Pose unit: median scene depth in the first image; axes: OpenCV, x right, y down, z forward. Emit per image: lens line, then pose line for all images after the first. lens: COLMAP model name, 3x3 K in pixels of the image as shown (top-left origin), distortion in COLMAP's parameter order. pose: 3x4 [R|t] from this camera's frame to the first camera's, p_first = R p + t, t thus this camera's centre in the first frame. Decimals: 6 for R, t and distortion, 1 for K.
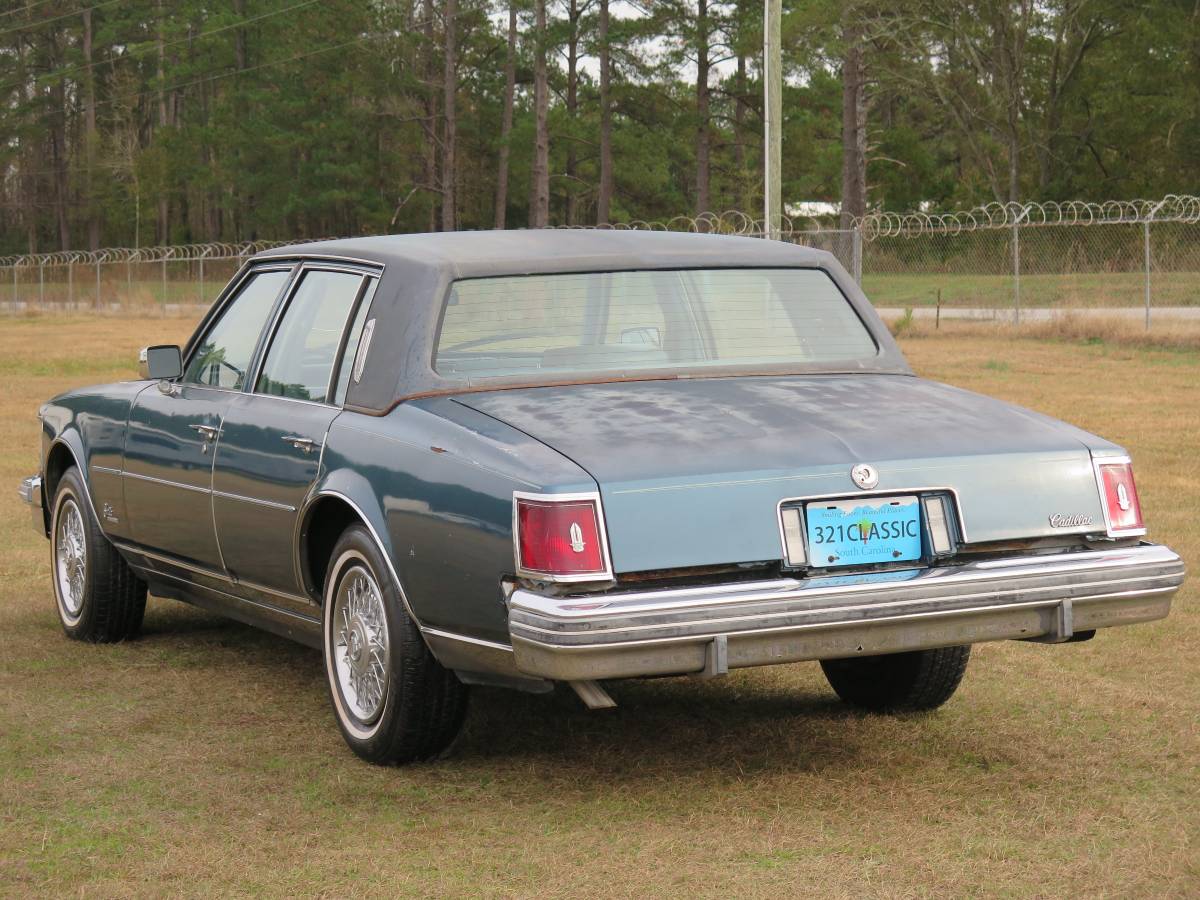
lens RADIAL K [[2685.7, 0, 596.0], [0, 2685.7, 418.4], [0, 0, 1]] dist [0.033256, -0.573025]
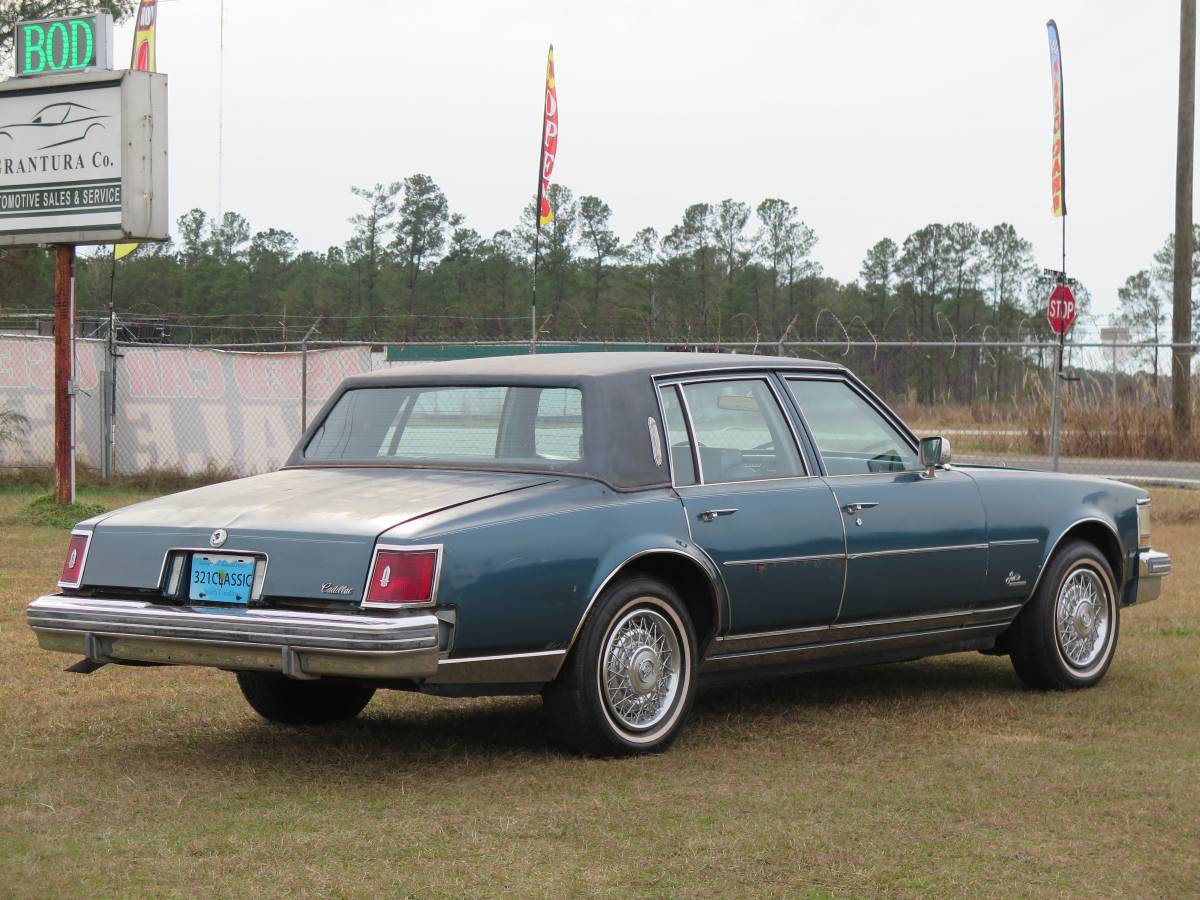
lens RADIAL K [[2760.3, 0, 600.0], [0, 2760.3, 450.0], [0, 0, 1]] dist [-0.060587, 0.593299]
pose [[0.431434, 0.042768, -0.901130, 1.448618], [-0.064255, 0.997796, 0.016592, -0.058980], [0.899854, 0.050744, 0.433231, 0.562465]]
